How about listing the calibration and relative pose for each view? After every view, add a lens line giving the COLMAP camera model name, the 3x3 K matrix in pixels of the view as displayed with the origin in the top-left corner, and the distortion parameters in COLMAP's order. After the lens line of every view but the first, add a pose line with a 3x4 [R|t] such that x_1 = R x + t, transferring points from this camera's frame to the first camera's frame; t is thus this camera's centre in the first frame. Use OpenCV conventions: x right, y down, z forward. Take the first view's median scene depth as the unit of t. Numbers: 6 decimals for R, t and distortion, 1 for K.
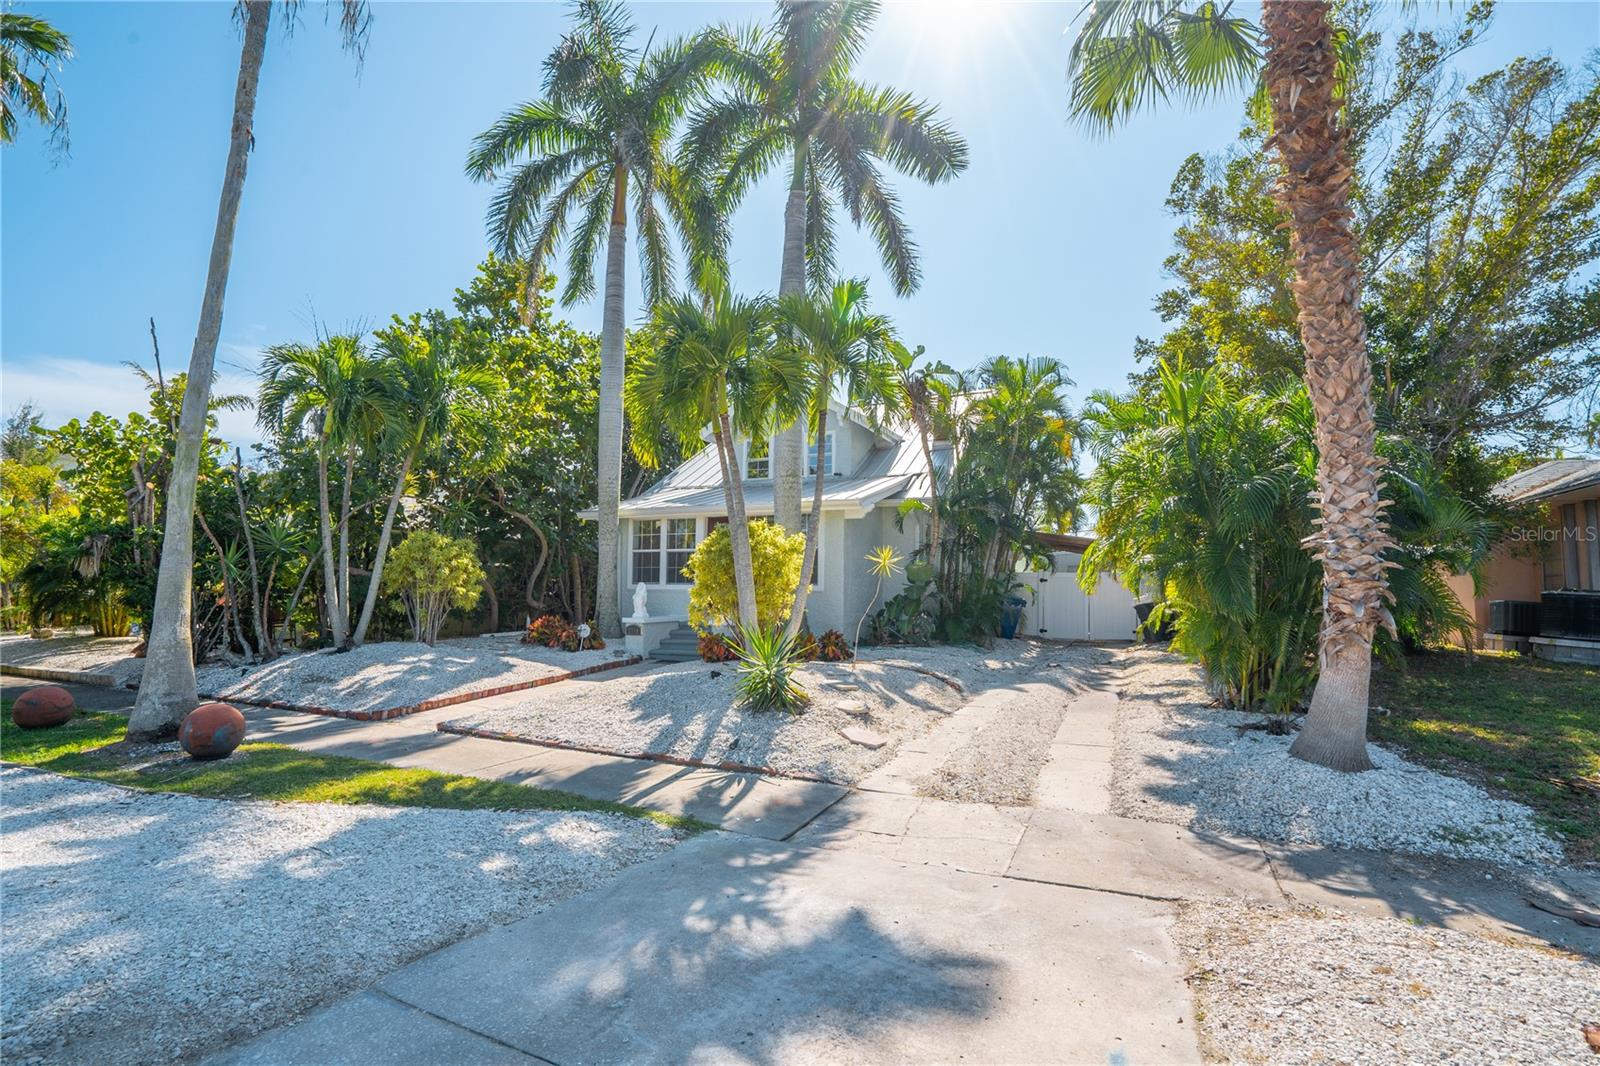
lens RADIAL K [[729.8, 0, 796.3], [0, 729.8, 534.8], [0, 0, 1]] dist [-0.022392, 0.000890]
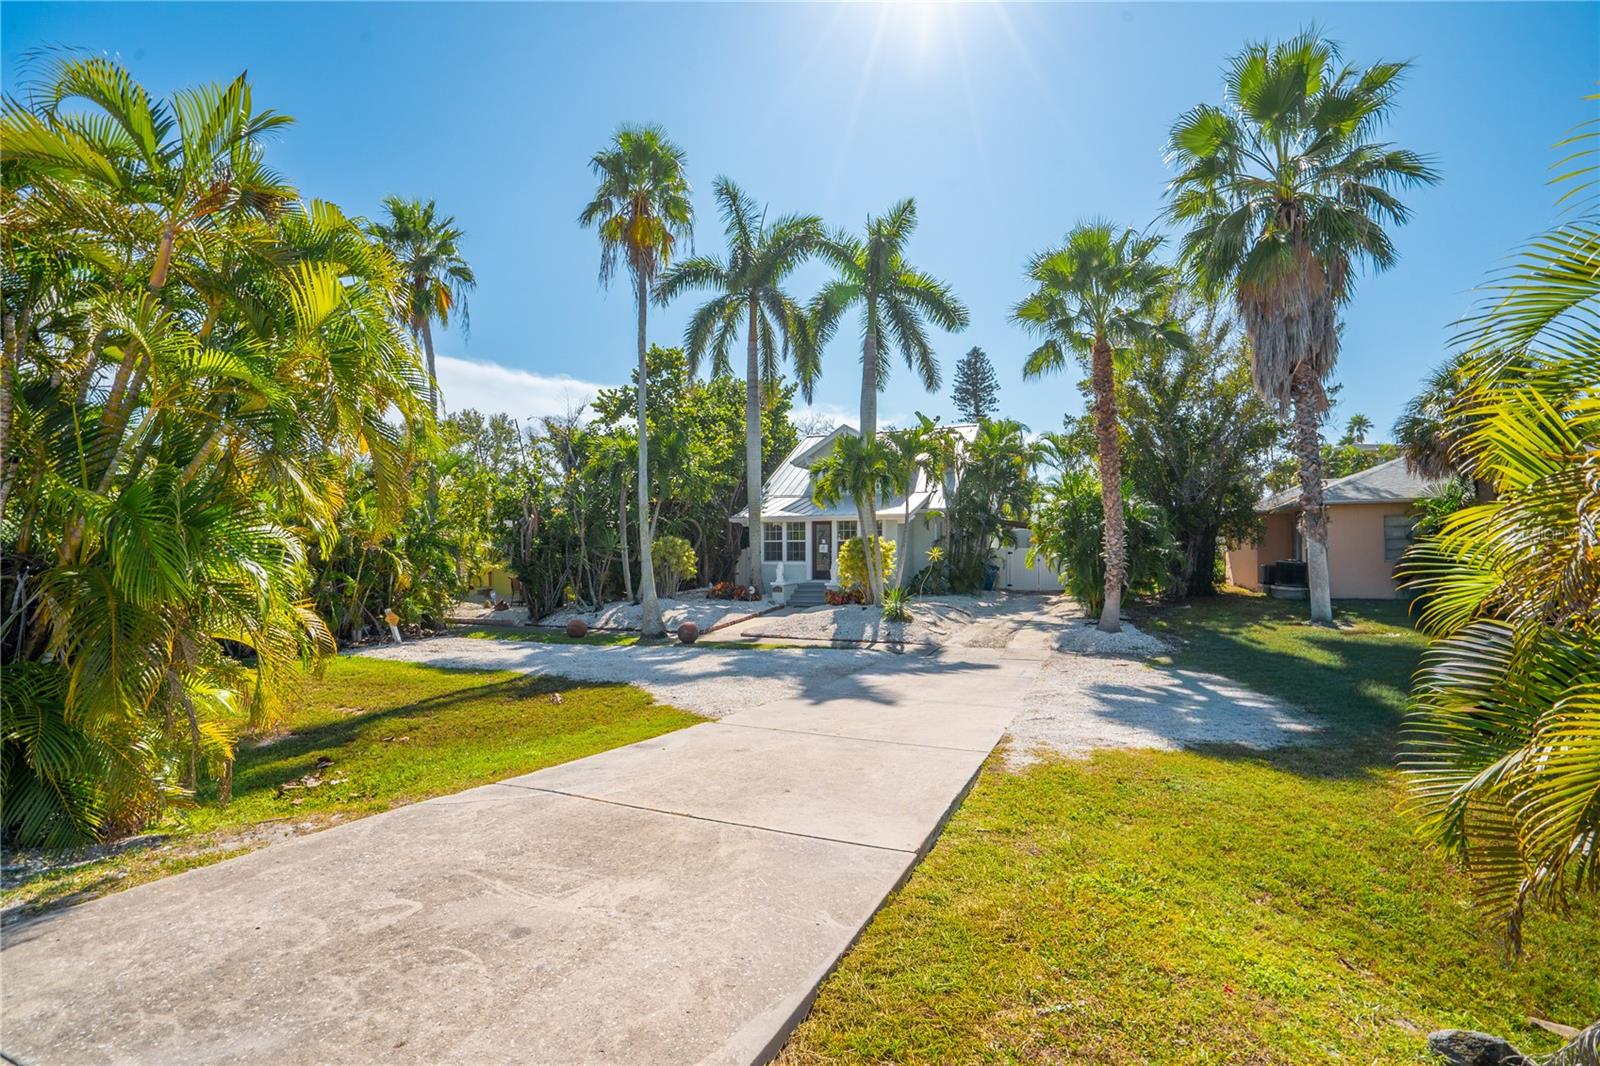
lens RADIAL K [[738.9, 0, 805.8], [0, 738.9, 530.7], [0, 0, 1]] dist [-0.009484, 0.001856]
pose [[0.998245, -0.013368, 0.057687, -0.329022], [0.010175, 0.998418, 0.055290, -0.134716], [-0.058335, -0.054606, 0.996803, -0.962137]]
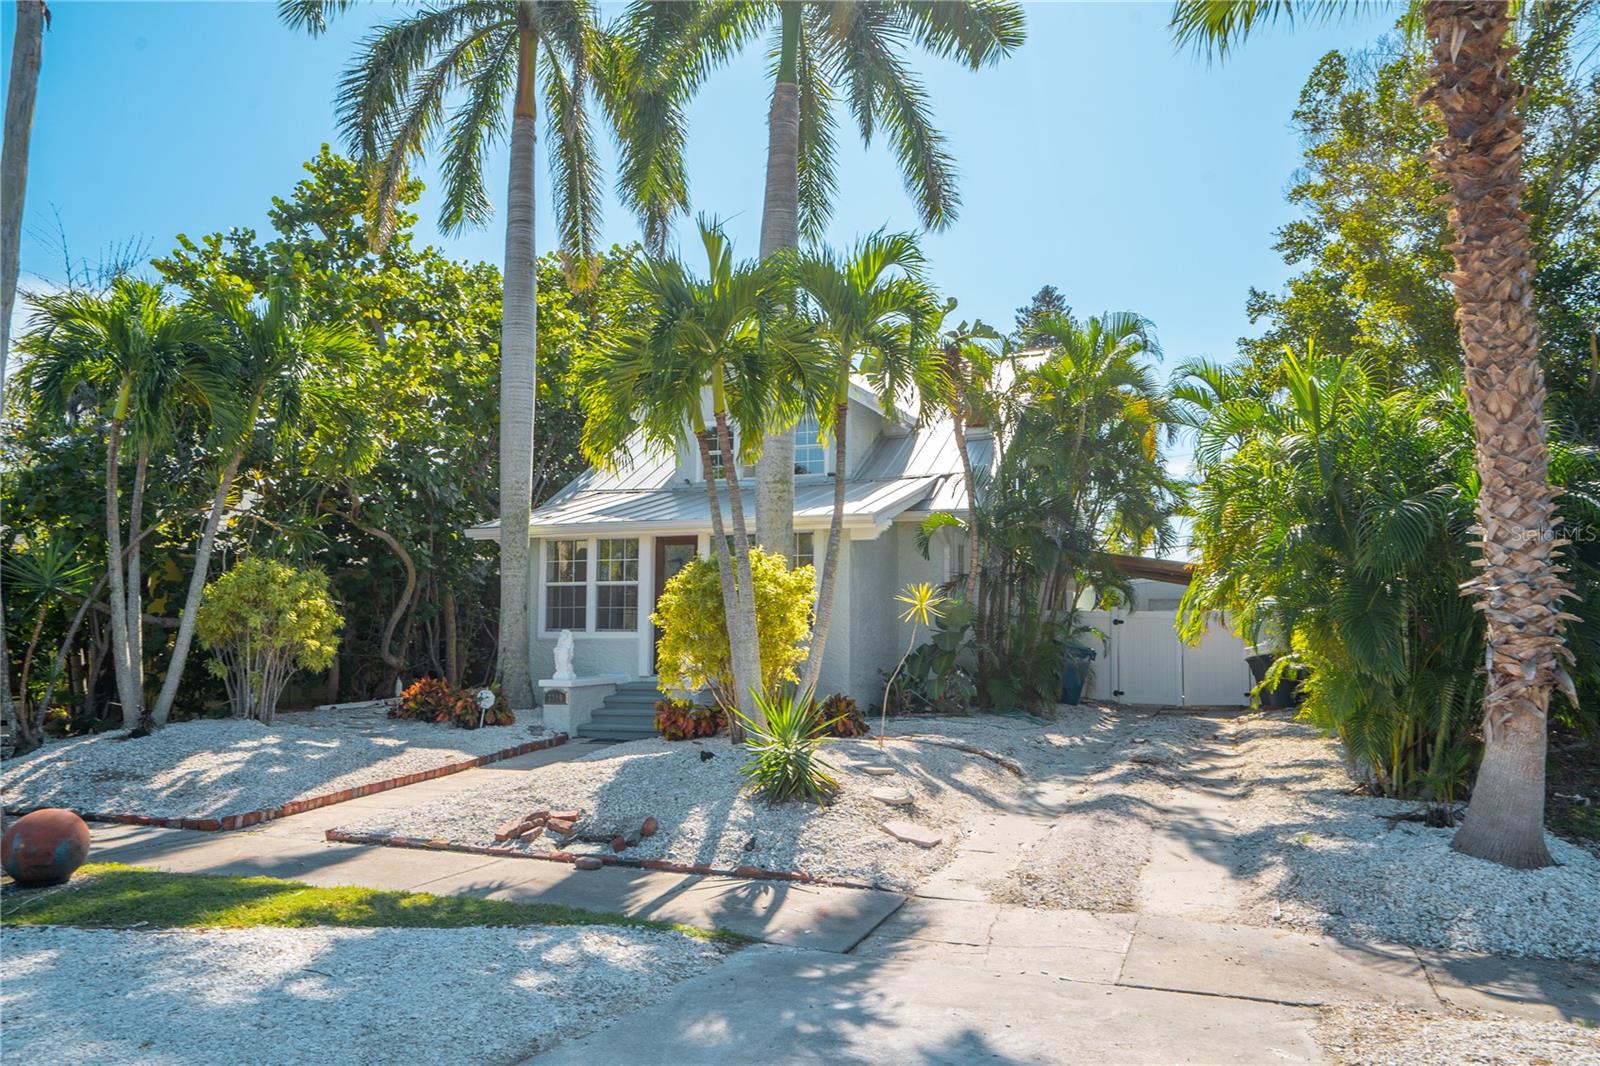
lens RADIAL K [[1112.0, 0, 794.6], [0, 1112.0, 535.3], [0, 0, 1]] dist [0.045162, -0.004883]
pose [[0.998334, -0.000538, 0.057696, -0.068734], [0.001132, 0.999947, -0.010272, -0.019434], [-0.057688, 0.010320, 0.998281, -0.126086]]
